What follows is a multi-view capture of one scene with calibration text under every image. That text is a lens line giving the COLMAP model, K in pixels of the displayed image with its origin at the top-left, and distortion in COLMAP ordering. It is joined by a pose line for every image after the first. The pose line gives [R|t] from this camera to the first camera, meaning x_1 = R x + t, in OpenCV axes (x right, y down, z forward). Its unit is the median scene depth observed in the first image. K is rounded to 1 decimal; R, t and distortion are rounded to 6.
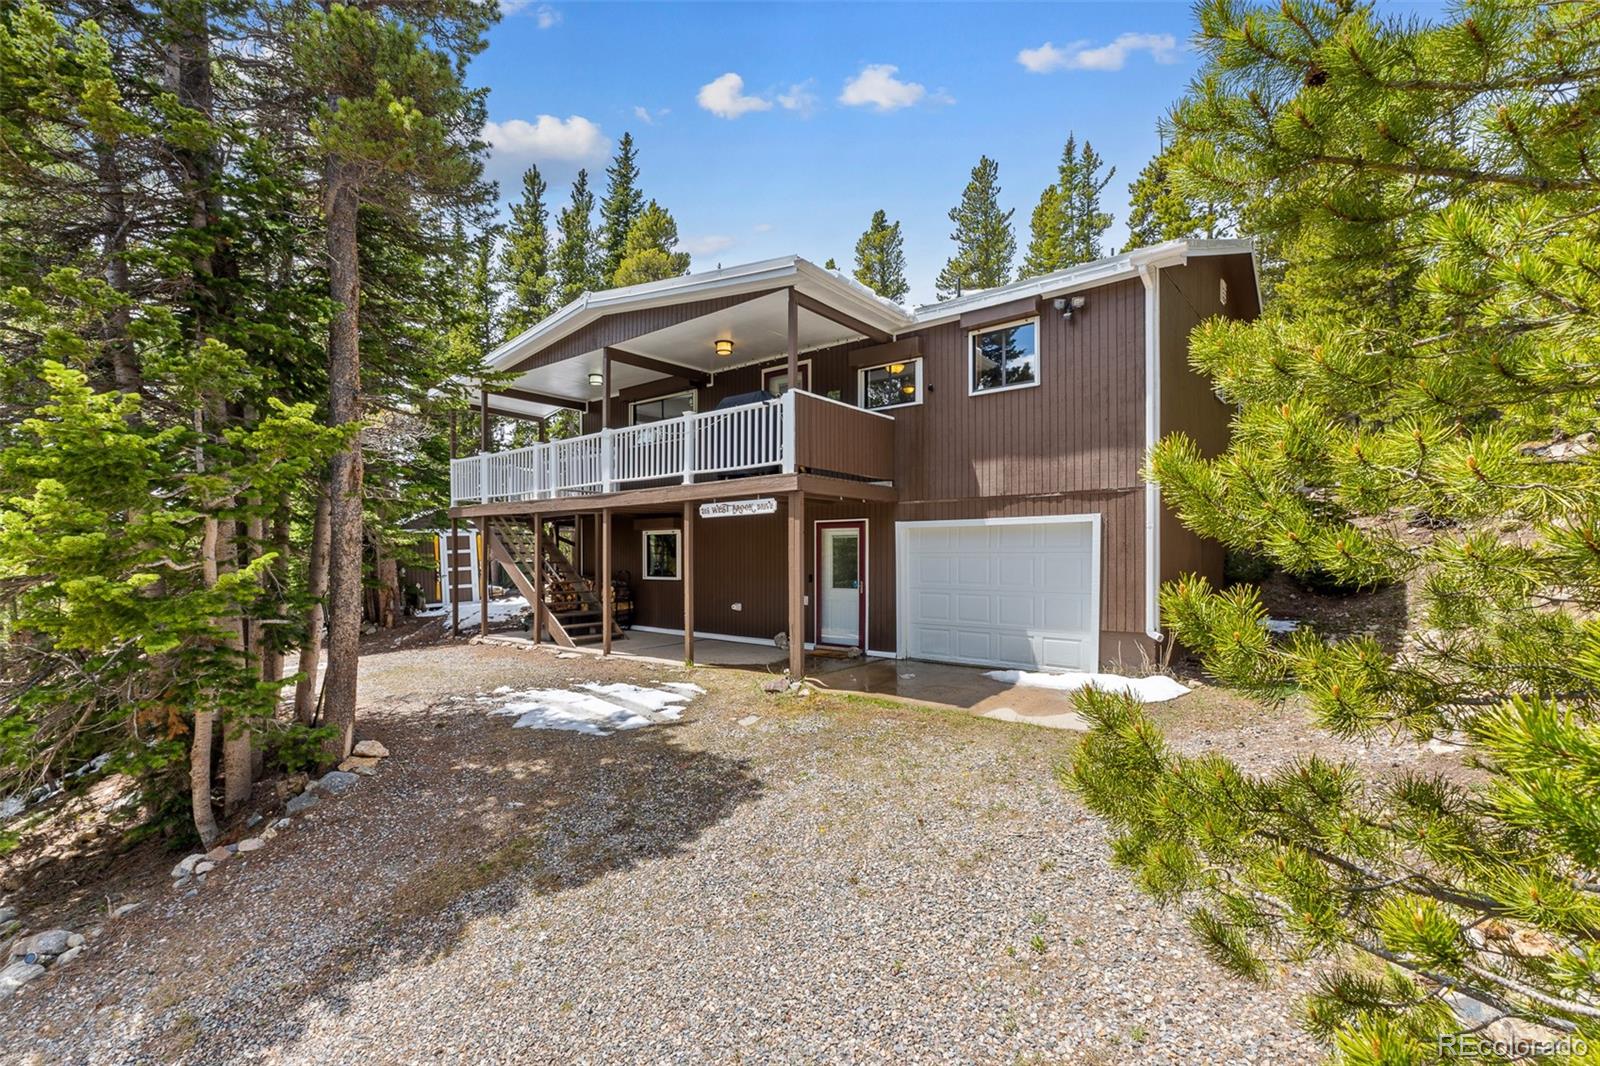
lens RADIAL K [[701.1, 0, 795.5], [0, 701.1, 558.3], [0, 0, 1]] dist [-0.008284, -0.000123]
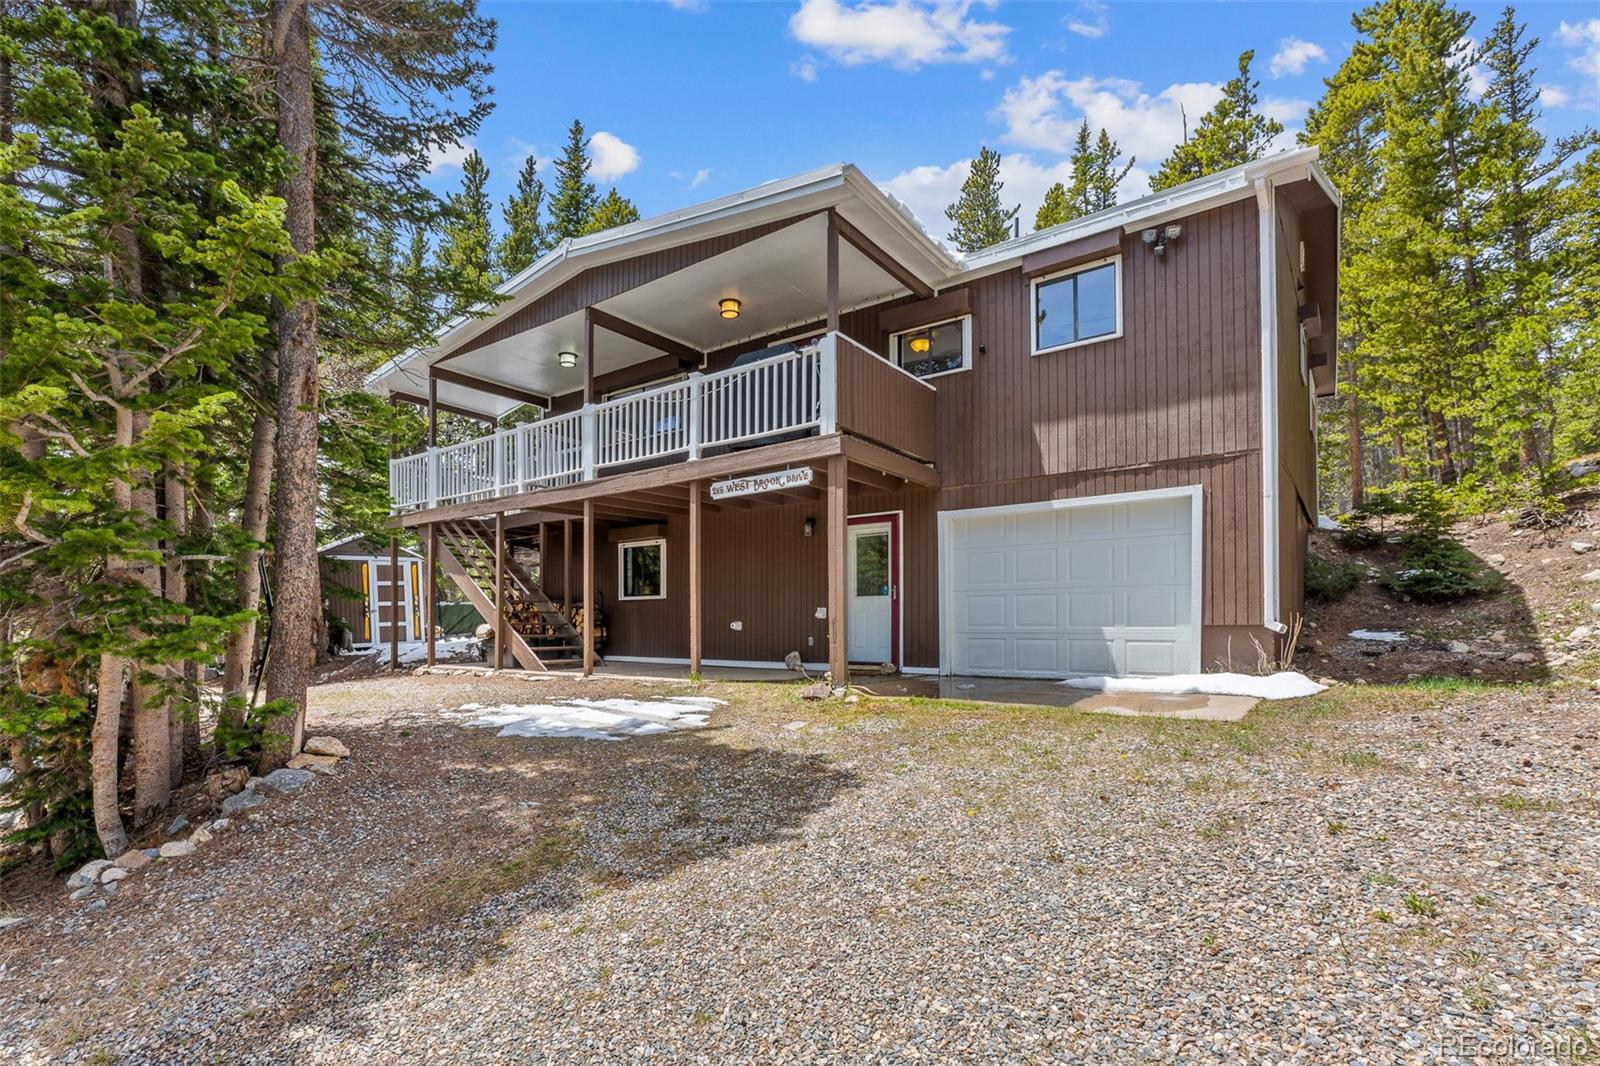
lens RADIAL K [[764.6, 0, 760.8], [0, 764.6, 622.6], [0, 0, 1]] dist [-0.007554, -0.000823]
pose [[0.999612, -0.001869, 0.027777, -0.109567], [0.002207, 0.999924, -0.012118, 0.105233], [-0.027752, 0.012175, 0.999541, 0.104978]]
